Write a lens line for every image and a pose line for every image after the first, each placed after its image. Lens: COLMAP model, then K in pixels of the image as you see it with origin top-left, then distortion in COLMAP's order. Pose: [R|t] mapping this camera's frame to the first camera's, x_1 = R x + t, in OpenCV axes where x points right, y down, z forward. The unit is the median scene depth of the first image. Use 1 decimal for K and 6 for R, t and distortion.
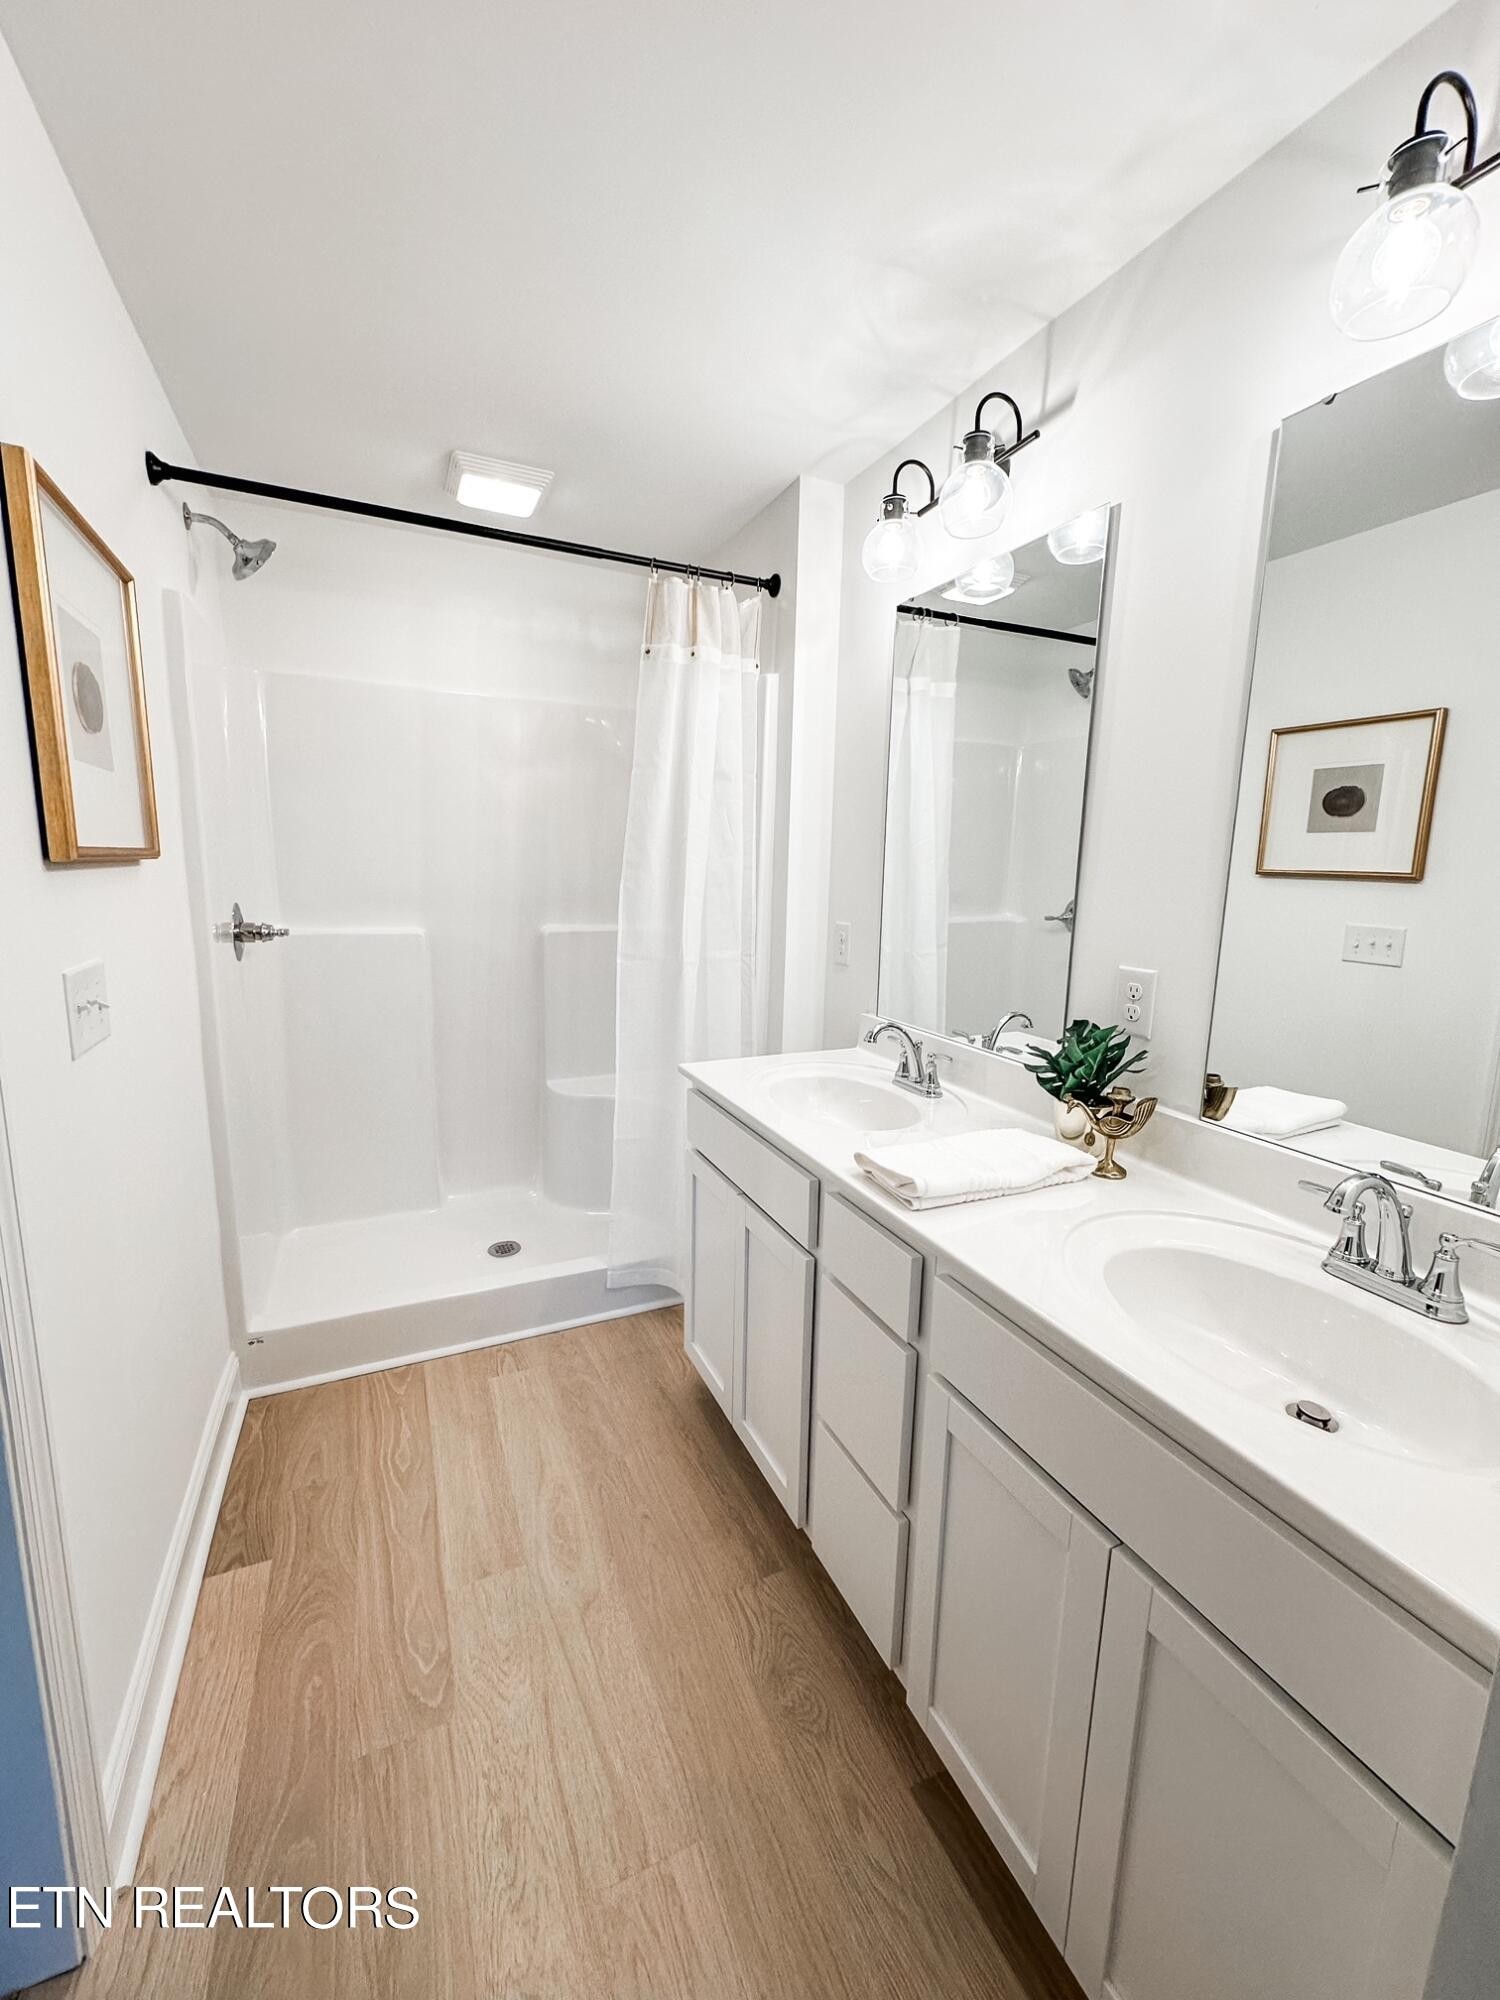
lens RADIAL K [[793.4, 0, 750.0], [0, 793.4, 1000.0], [0, 0, 1]] dist [-0.007906, -0.000274]
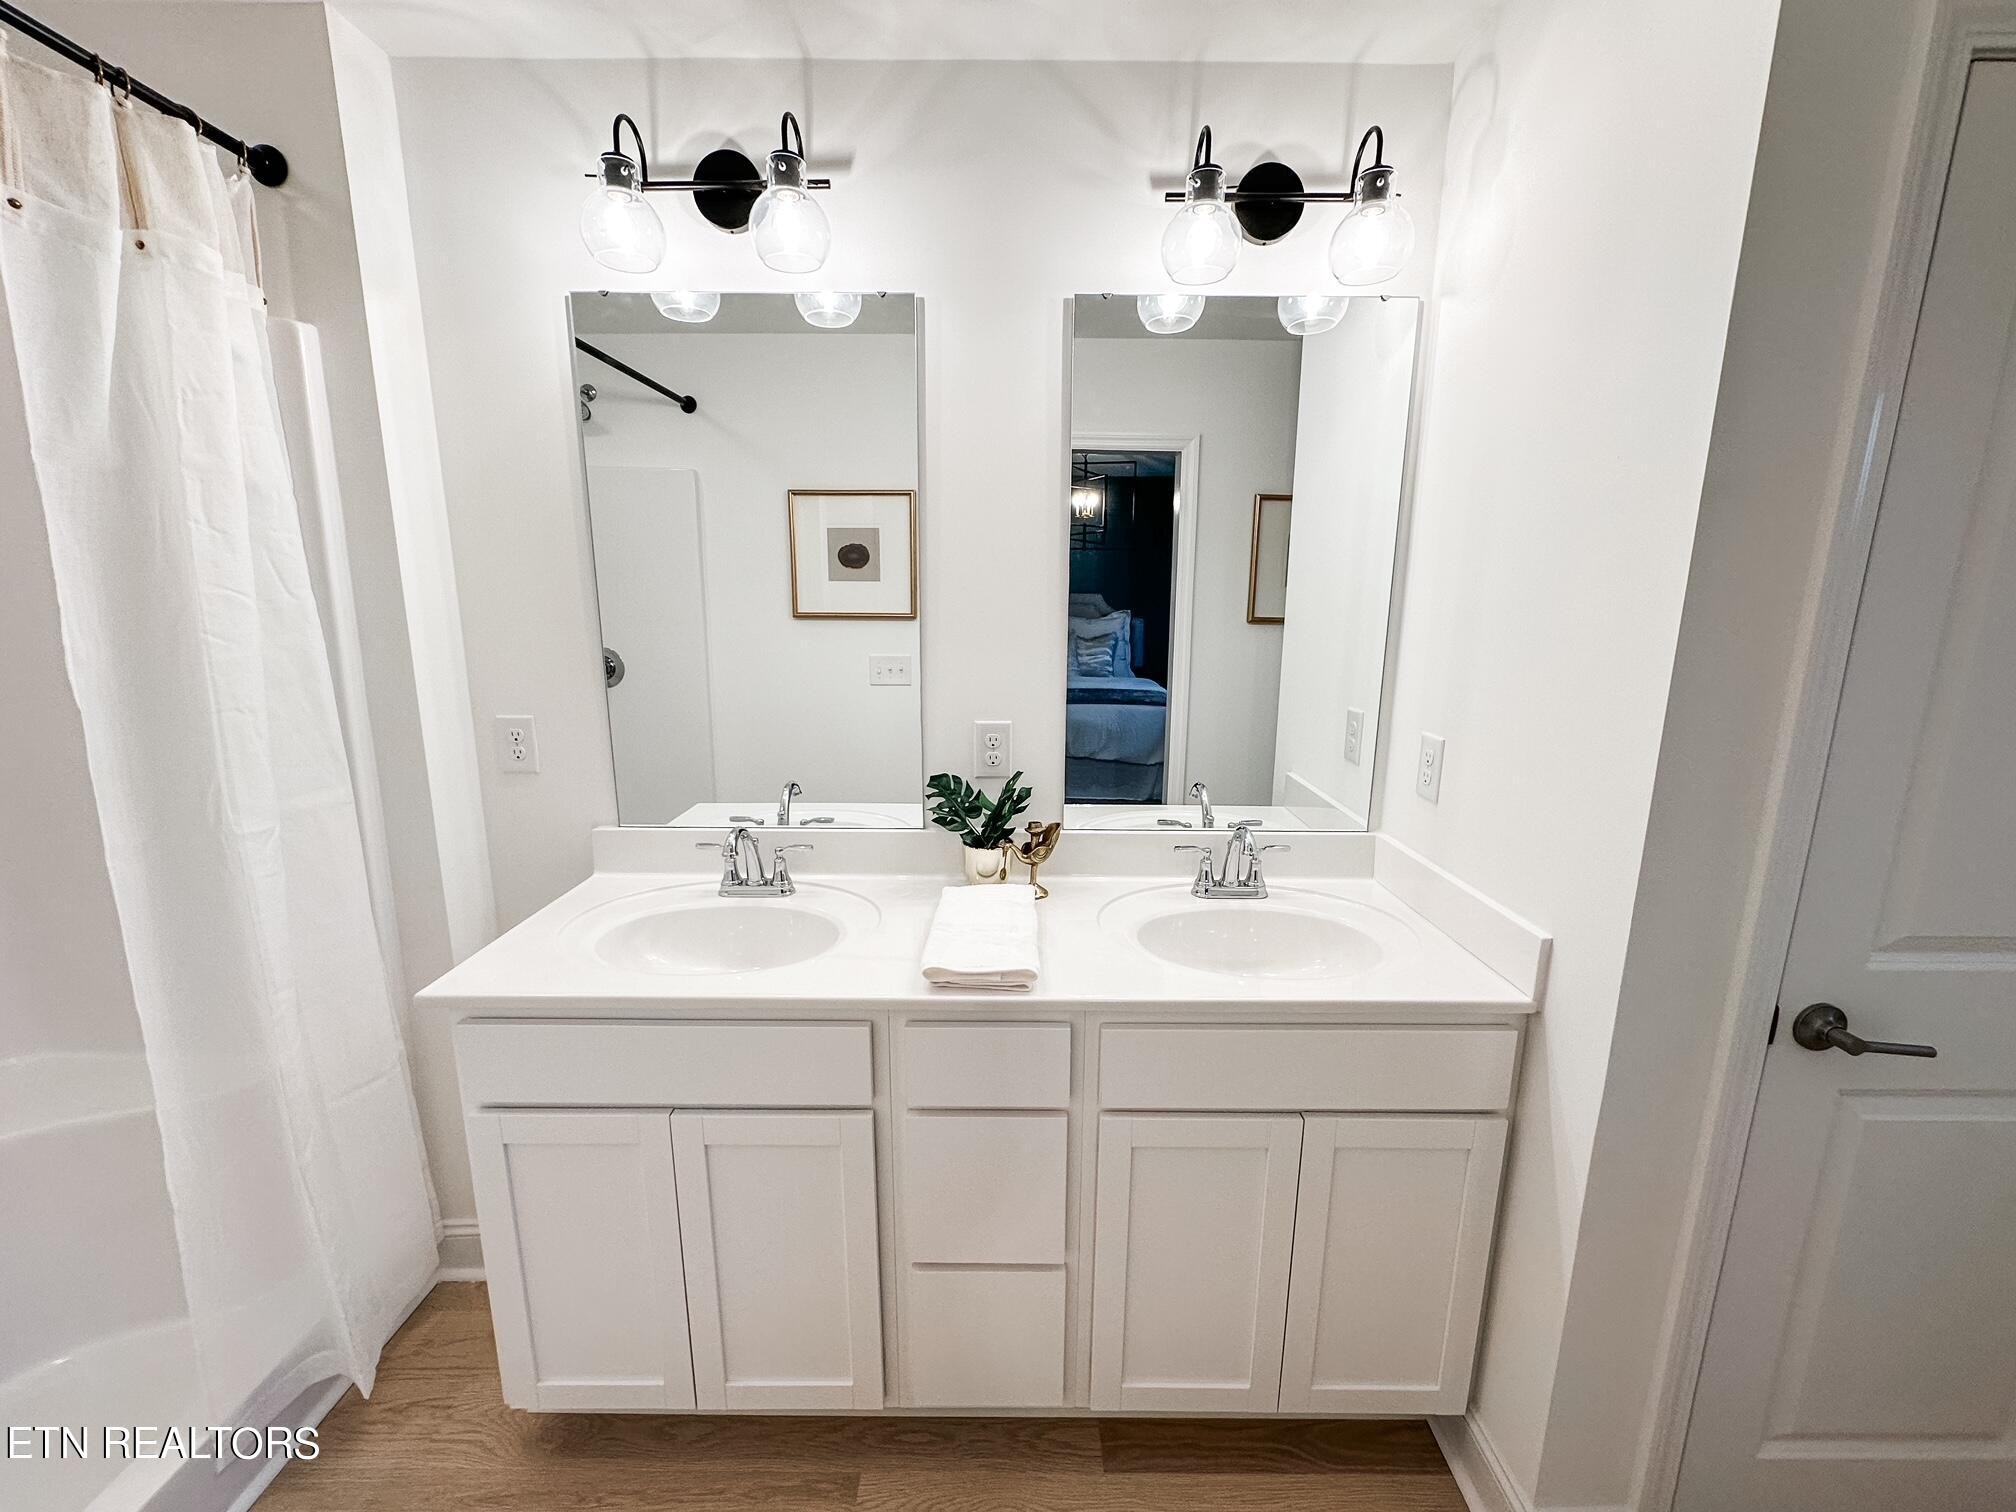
lens RADIAL K [[799.7, 0, 1008.0], [0, 799.7, 756.0], [0, 0, 1]] dist [-0.007906, -0.000274]
pose [[0.414282, -0.197147, 0.888540, -0.472716], [0.155501, 0.977236, 0.144324, -0.131579], [-0.896766, 0.078378, 0.435508, 0.392037]]
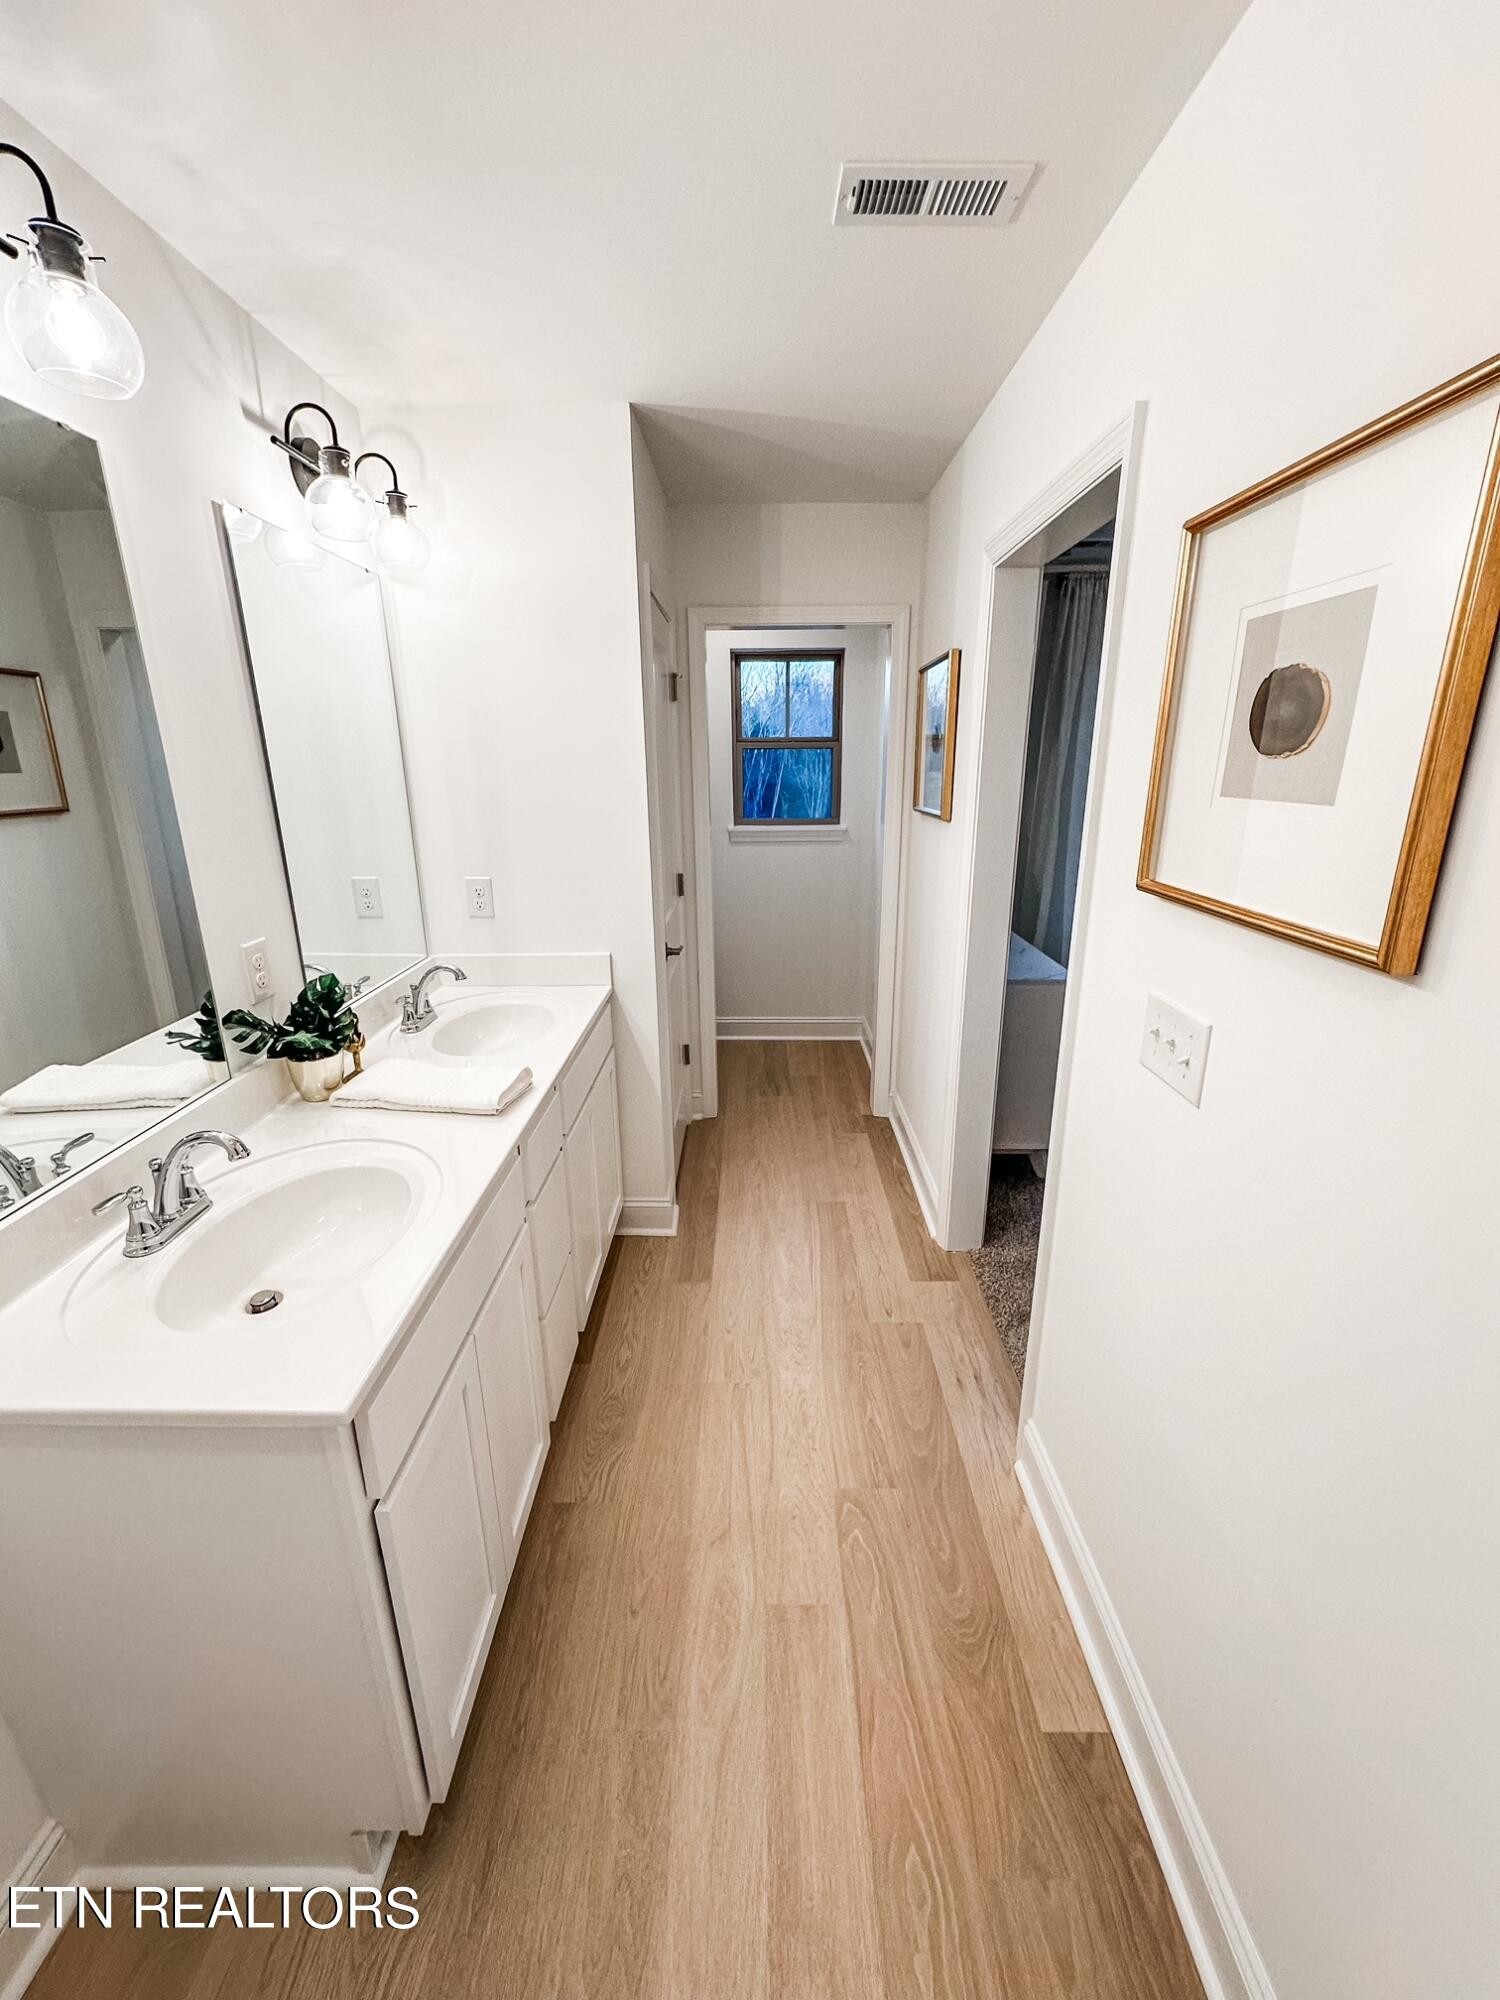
lens RADIAL K [[793.4, 0, 750.0], [0, 793.4, 1000.0], [0, 0, 1]] dist [-0.007906, -0.000274]
pose [[-0.905476, -0.141184, 0.400225, -0.513325], [0.056959, 0.894083, 0.444264, -0.356070], [-0.420558, 0.425067, -0.801529, 1.374653]]
